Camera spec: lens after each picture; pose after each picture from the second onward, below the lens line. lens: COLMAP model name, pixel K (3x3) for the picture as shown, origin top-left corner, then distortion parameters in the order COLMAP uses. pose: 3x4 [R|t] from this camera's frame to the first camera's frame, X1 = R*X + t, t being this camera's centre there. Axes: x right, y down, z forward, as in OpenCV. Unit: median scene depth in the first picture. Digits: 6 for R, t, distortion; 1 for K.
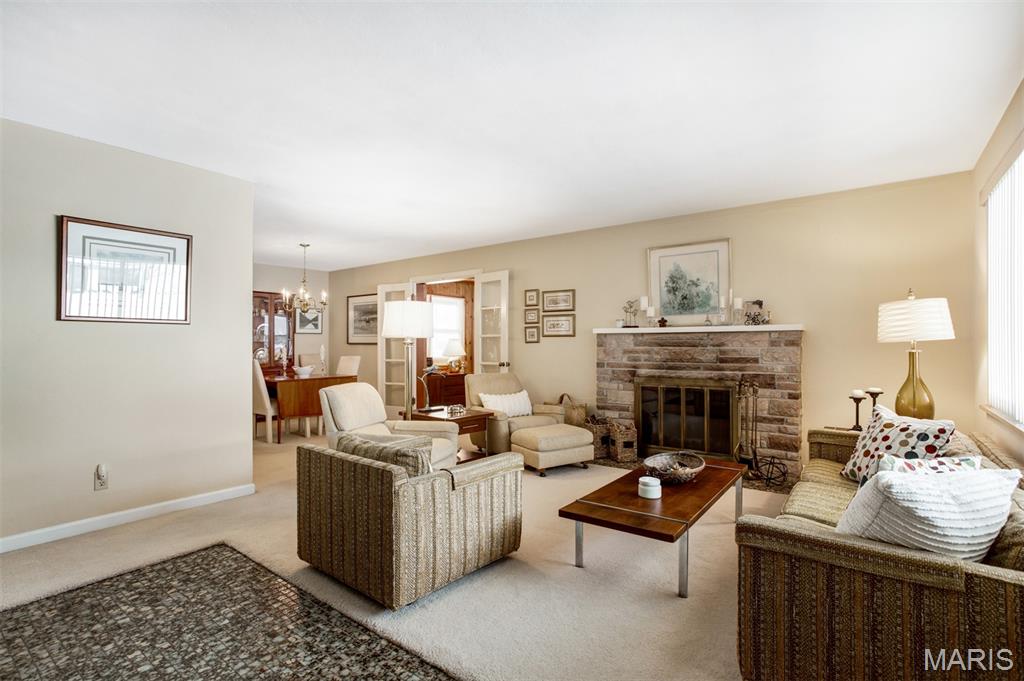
lens RADIAL K [[509.3, 0, 503.8], [0, 509.3, 345.1], [0, 0, 1]] dist [-0.044786, 0.025150]
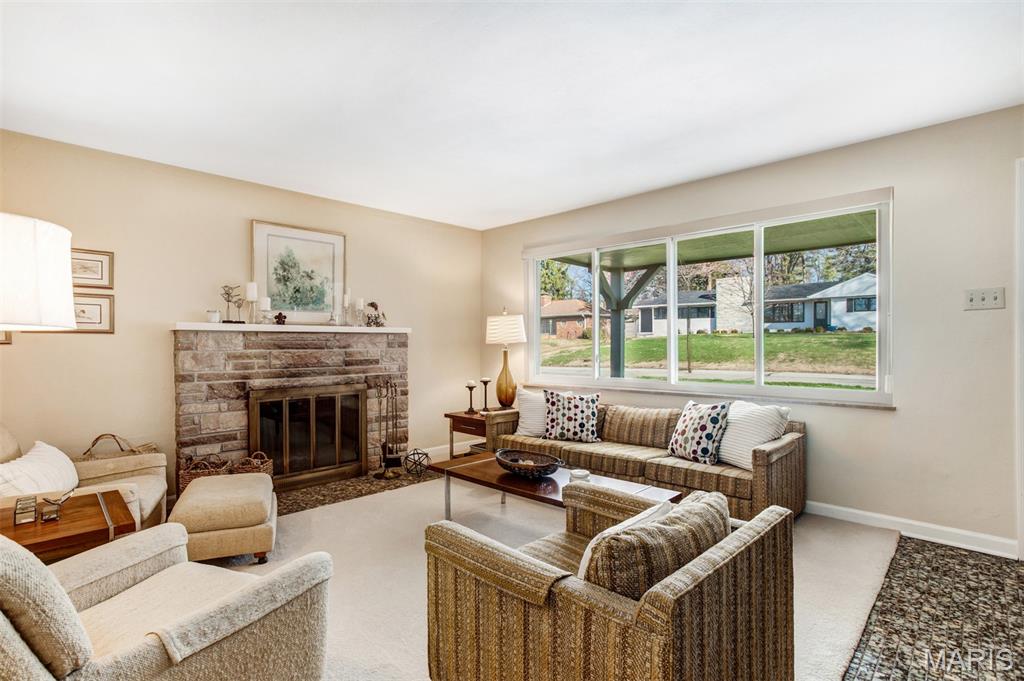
lens RADIAL K [[509.3, 0, 503.8], [0, 509.3, 345.1], [0, 0, 1]] dist [-0.044786, 0.025150]
pose [[0.105554, -0.002248, 0.994411, -0.447269], [0.003957, 0.999990, 0.001841, -0.003481], [-0.994406, 0.003741, 0.105562, 0.581002]]
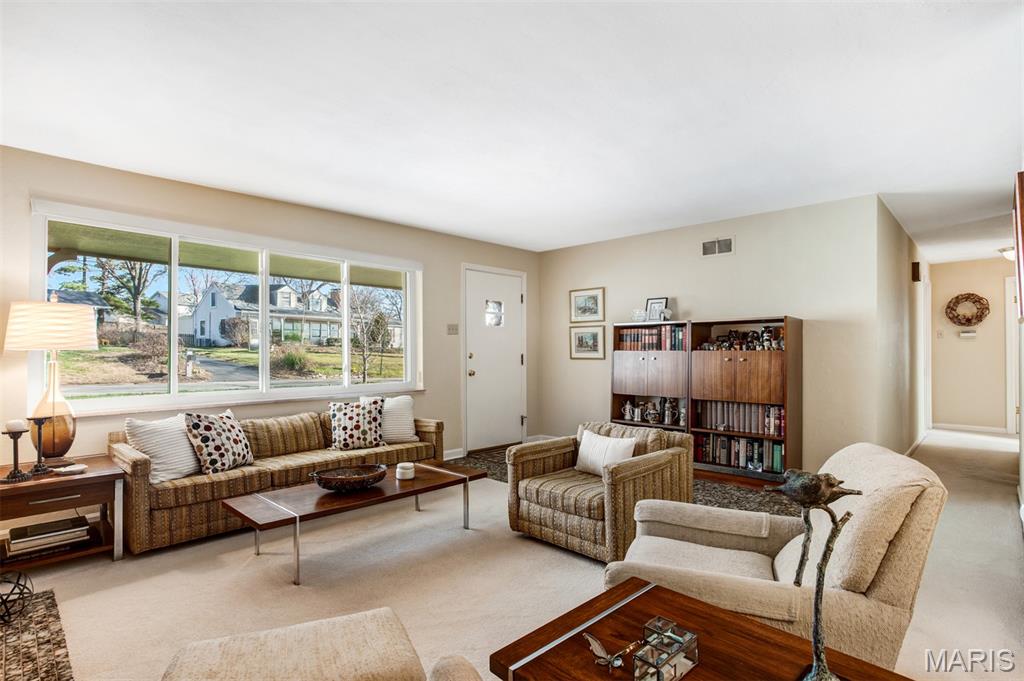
lens RADIAL K [[509.3, 0, 503.8], [0, 509.3, 345.1], [0, 0, 1]] dist [-0.044786, 0.025150]
pose [[-0.996937, -0.000585, 0.078212, -0.022660], [-0.001666, 0.999904, -0.013759, -0.004324], [-0.078196, -0.013847, -0.996842, 1.237230]]
